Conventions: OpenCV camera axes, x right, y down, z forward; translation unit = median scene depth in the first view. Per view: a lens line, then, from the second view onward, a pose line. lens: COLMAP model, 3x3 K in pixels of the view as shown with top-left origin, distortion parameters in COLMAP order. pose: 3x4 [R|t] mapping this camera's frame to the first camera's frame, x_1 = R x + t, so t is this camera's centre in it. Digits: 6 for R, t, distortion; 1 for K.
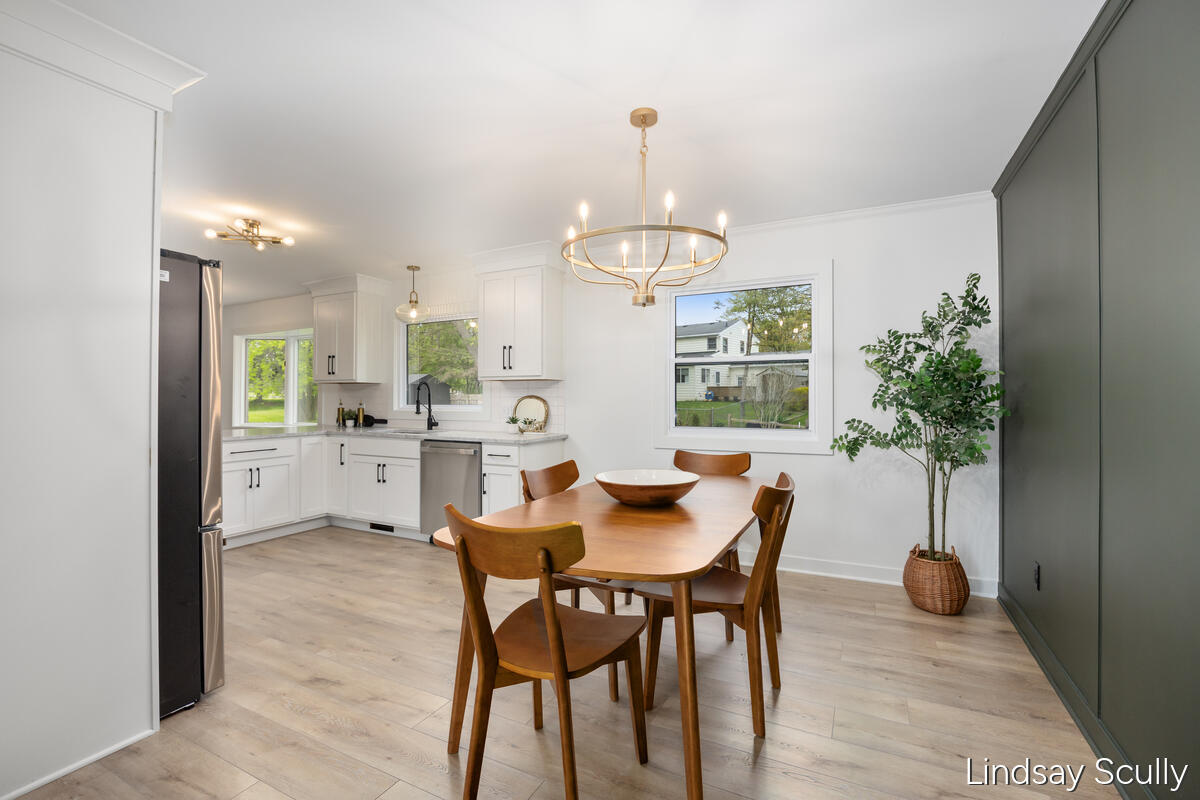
lens RADIAL K [[524.4, 0, 605.0], [0, 524.4, 393.7], [0, 0, 1]] dist [-0.010555, 0.000211]
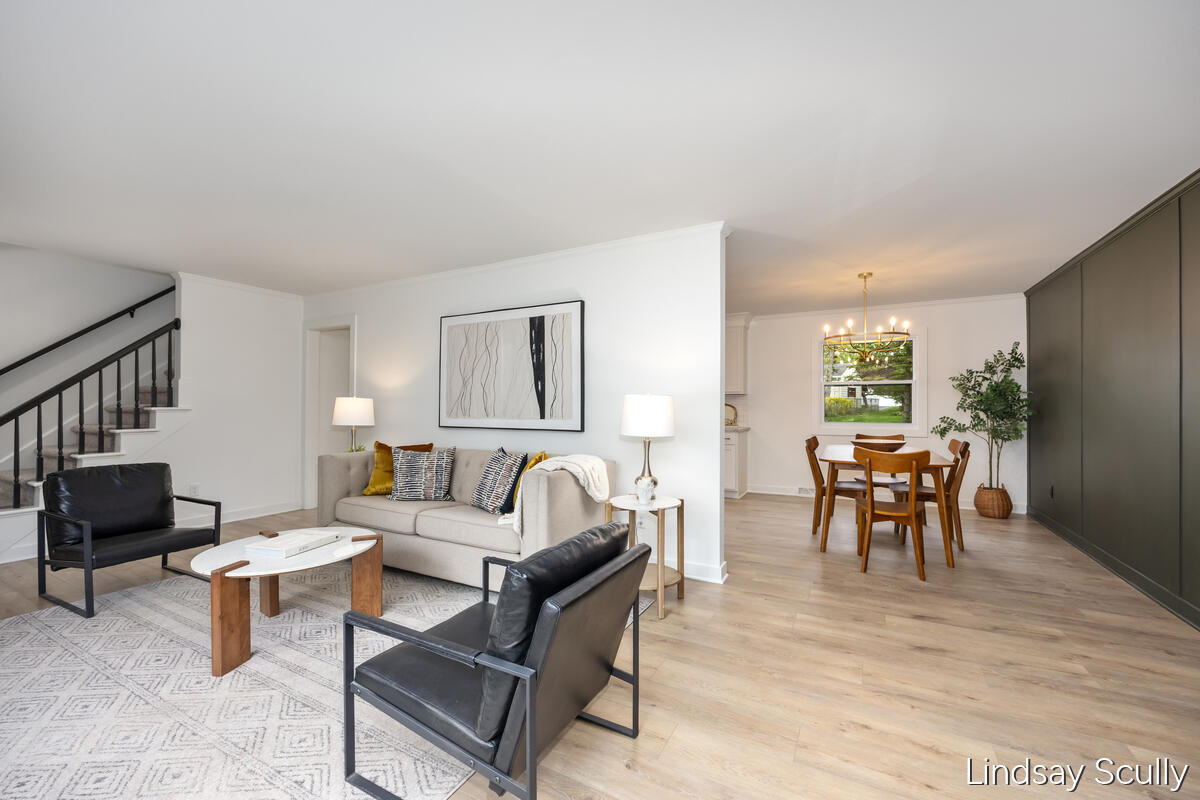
lens RADIAL K [[486.8, 0, 600.9], [0, 486.8, 400.2], [0, 0, 1]] dist [-0.002143, -0.000631]
pose [[0.999642, 0.000491, -0.026758, -0.516032], [-0.000588, 0.999993, -0.003589, -0.001949], [0.026756, 0.003603, 0.999635, -0.556659]]
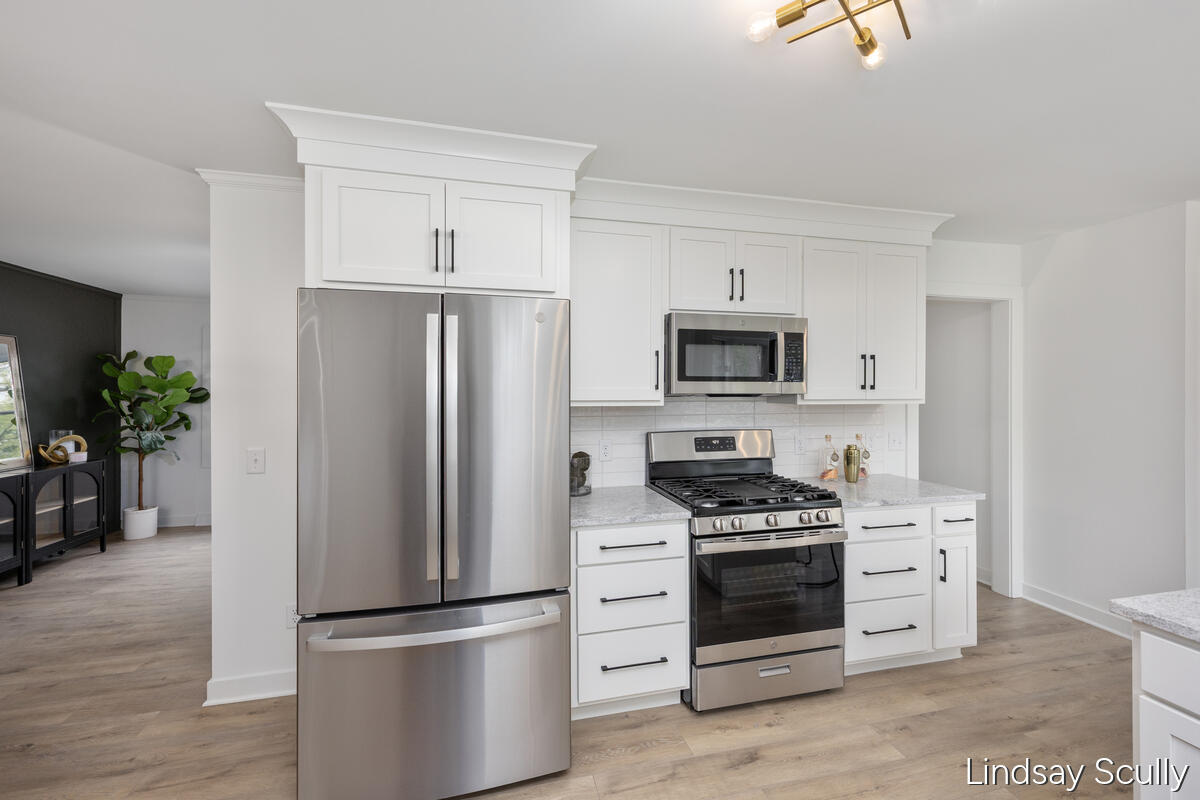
lens RADIAL K [[486.8, 0, 587.5], [0, 486.8, 390.2], [0, 0, 1]] dist [-0.002143, -0.000631]
pose [[-0.759948, -0.000130, -0.649984, -0.298239], [0.006843, 0.999943, -0.008202, -0.043068], [0.649948, -0.010681, -0.759904, 0.933702]]
